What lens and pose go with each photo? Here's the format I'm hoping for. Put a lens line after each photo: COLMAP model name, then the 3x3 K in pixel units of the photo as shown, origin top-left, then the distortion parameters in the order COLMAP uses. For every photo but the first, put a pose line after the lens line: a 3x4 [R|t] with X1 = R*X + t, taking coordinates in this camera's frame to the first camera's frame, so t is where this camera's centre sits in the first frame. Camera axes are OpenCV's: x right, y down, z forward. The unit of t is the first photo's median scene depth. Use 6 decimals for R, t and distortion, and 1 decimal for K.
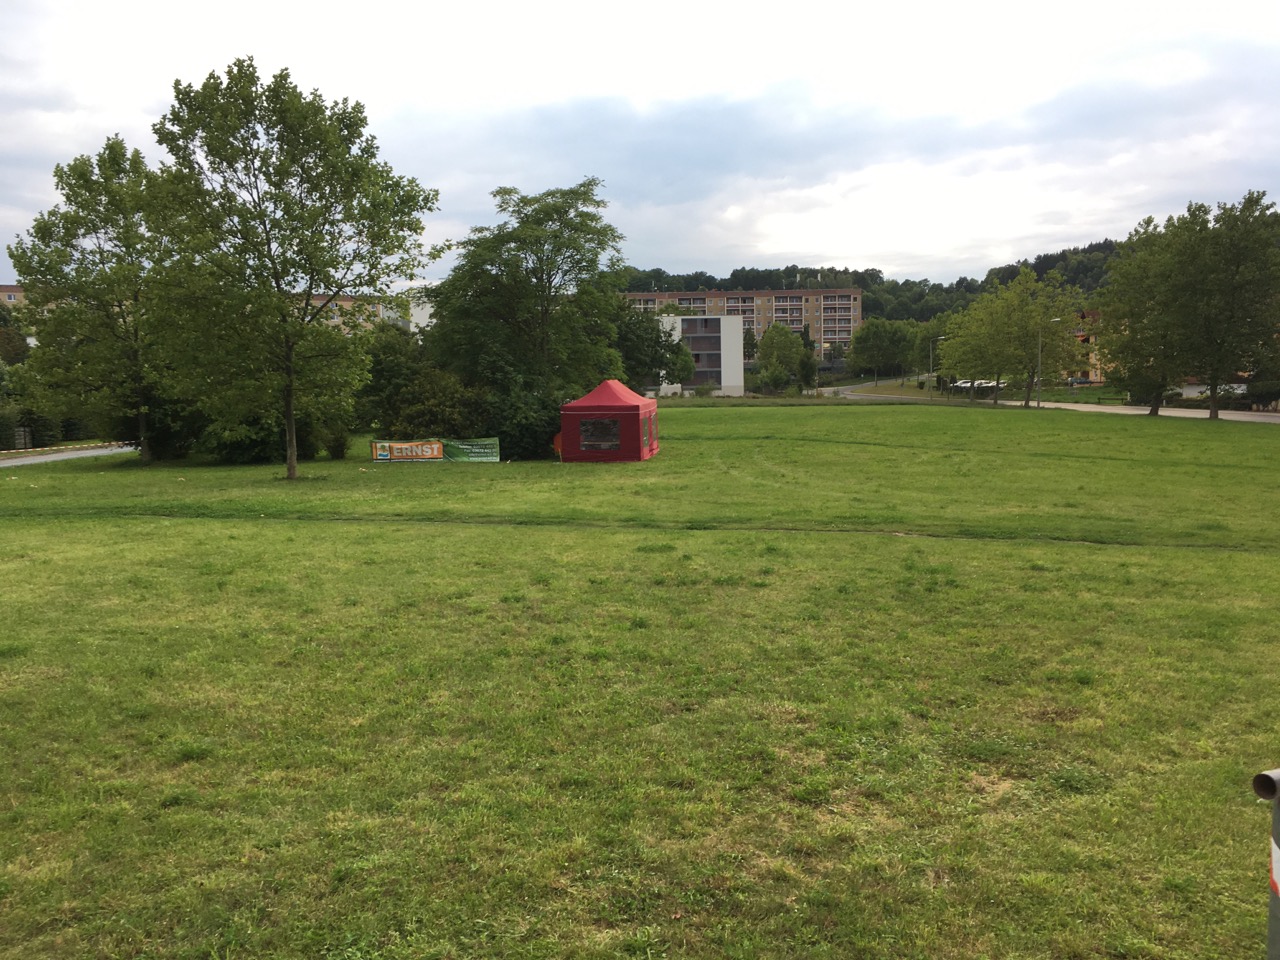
lens RADIAL K [[1073.4, 0, 640.0], [0, 1073.4, 480.0], [0, 0, 1]] dist [0.000001, 0.000946]
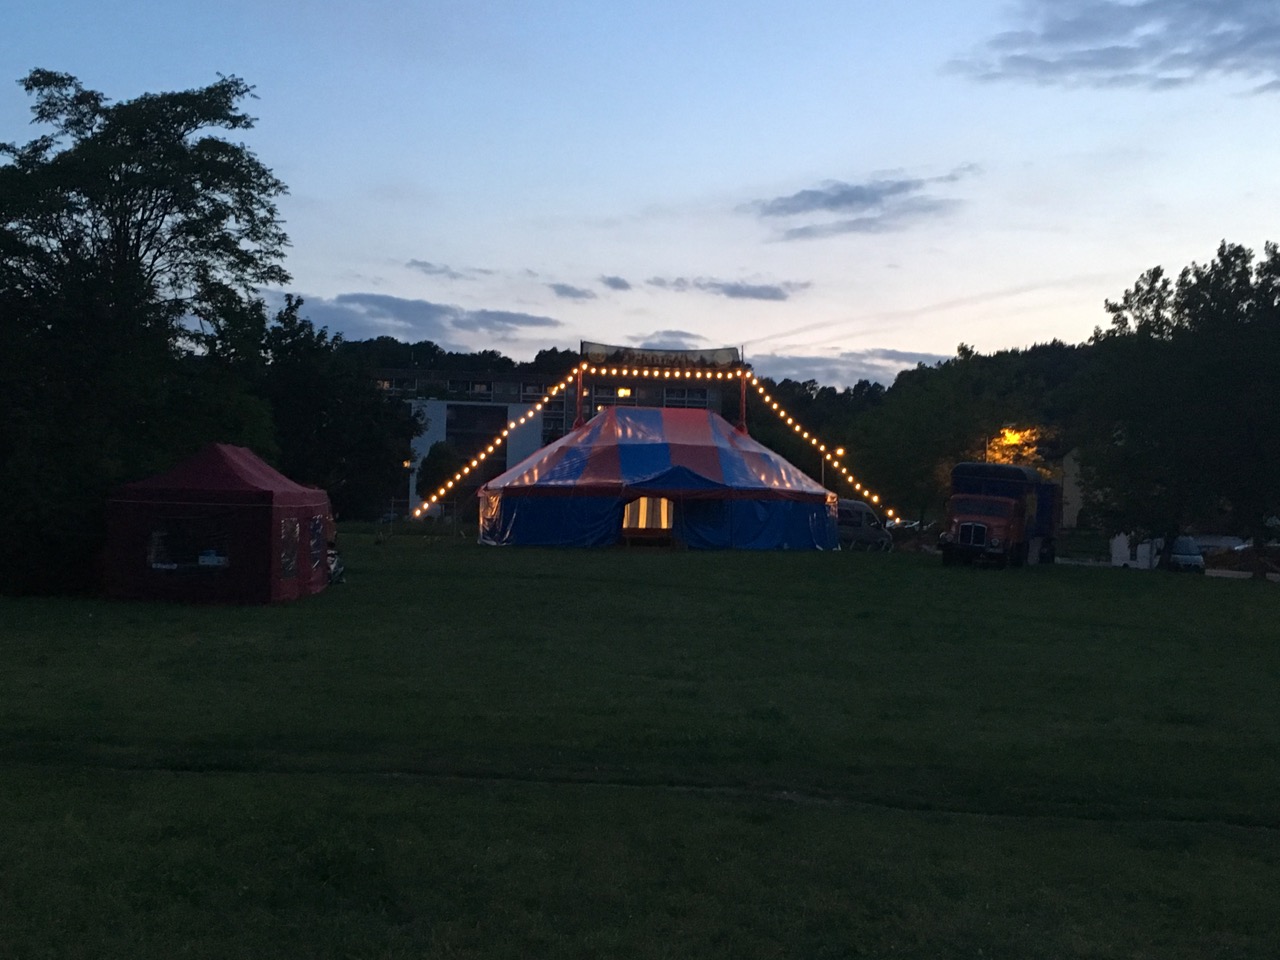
lens RADIAL K [[1596.3, 0, 640.0], [0, 1596.3, 480.0], [0, 0, 1]] dist [0.015319, 0.034933]
pose [[0.987555, 0.043541, 0.151124, 0.044510], [-0.026376, 0.993155, -0.113783, 0.003321], [-0.155043, 0.108381, 0.981945, 0.202268]]
